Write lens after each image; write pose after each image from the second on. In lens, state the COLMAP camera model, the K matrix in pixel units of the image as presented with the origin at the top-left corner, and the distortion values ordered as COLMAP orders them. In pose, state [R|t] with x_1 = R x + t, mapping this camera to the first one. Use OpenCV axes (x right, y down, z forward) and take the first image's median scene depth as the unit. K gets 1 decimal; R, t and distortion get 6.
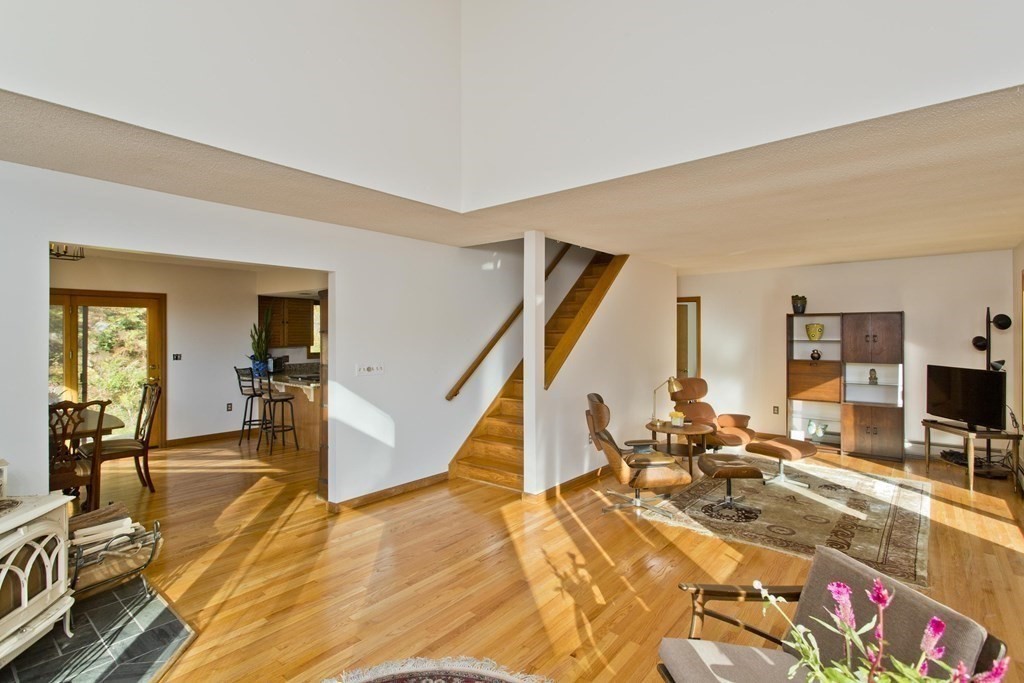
lens RADIAL K [[494.0, 0, 509.1], [0, 494.0, 328.0], [0, 0, 1]] dist [0.002587, 0.001417]
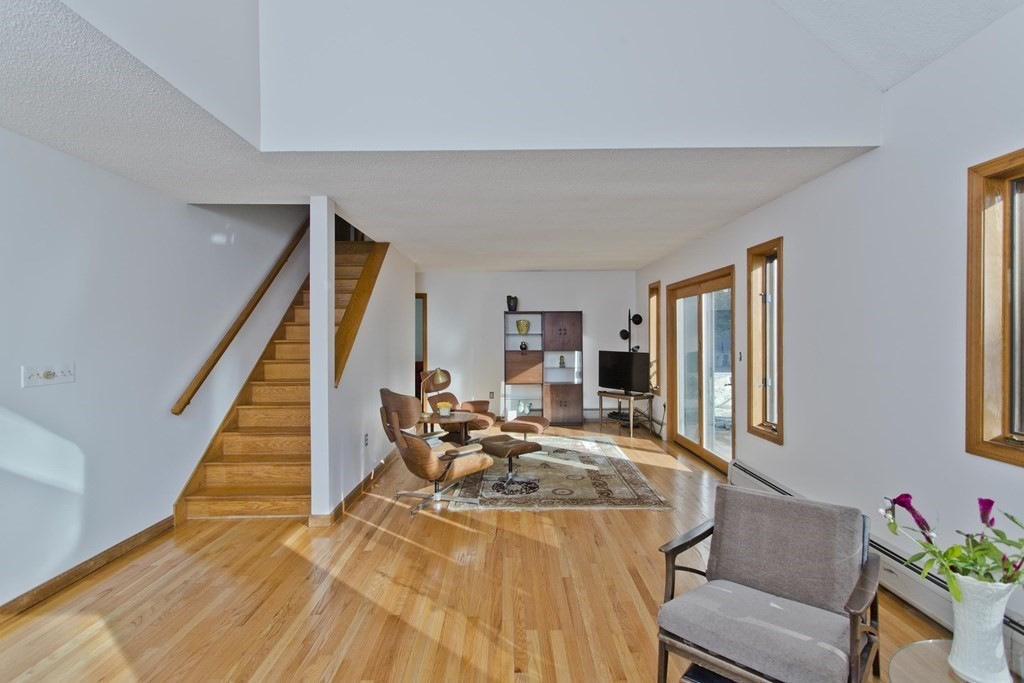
lens RADIAL K [[481.2, 0, 508.8], [0, 481.2, 327.4], [0, 0, 1]] dist [0.001434, 0.000296]
pose [[0.767568, 0.008040, 0.640917, -0.195480], [-0.003286, 0.999958, -0.008608, 0.023883], [-0.640959, 0.004502, 0.767562, 0.153516]]
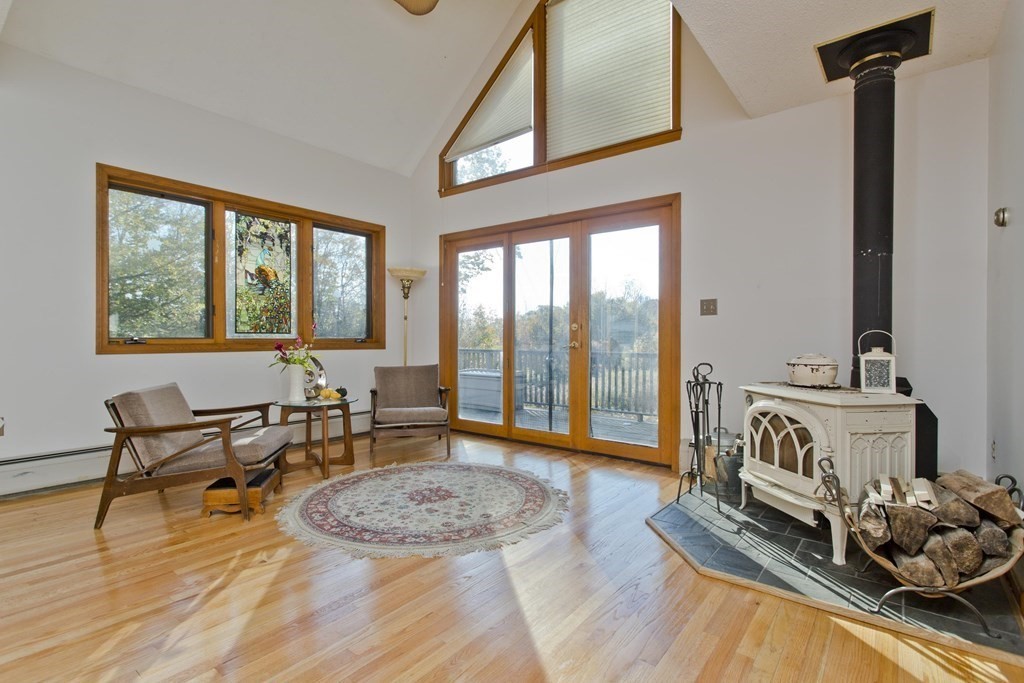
lens RADIAL K [[496.1, 0, 510.6], [0, 496.1, 338.6], [0, 0, 1]] dist [0.003109, 0.000953]
pose [[-0.999874, 0.001138, -0.015819, -0.143980], [0.001194, 0.999993, -0.003506, 0.111371], [0.015815, -0.003524, -0.999869, 0.876083]]
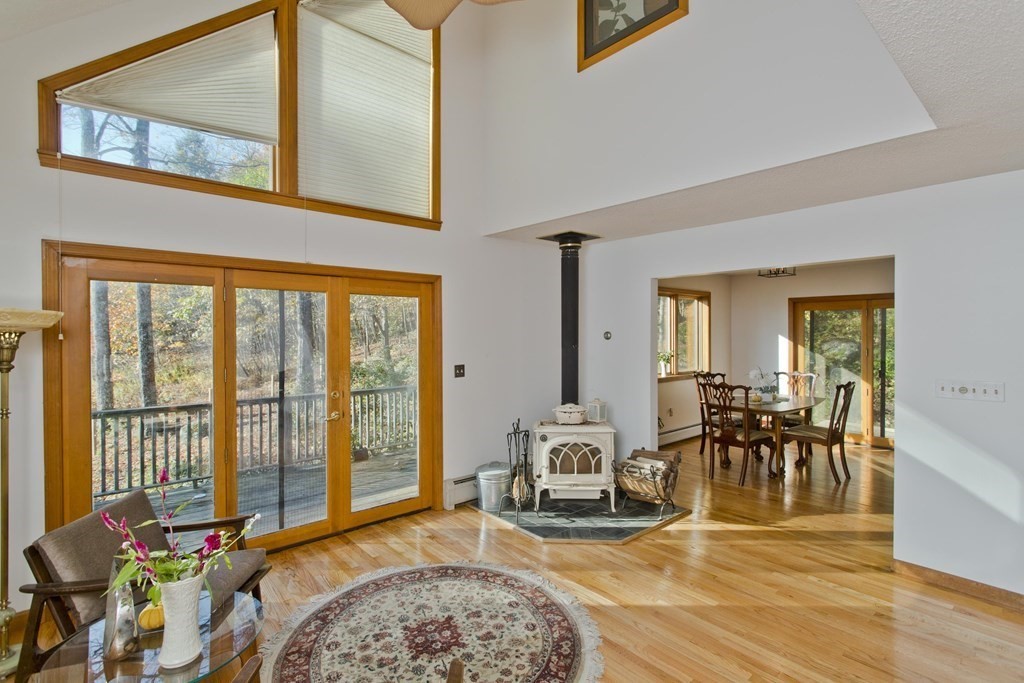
lens RADIAL K [[494.5, 0, 515.1], [0, 494.5, 335.7], [0, 0, 1]] dist [0.001439, 0.000420]
pose [[-0.152804, 0.009704, -0.988209, 0.399724], [0.005729, 0.999944, 0.008934, 0.000062], [0.988240, -0.004297, -0.152851, 0.438781]]
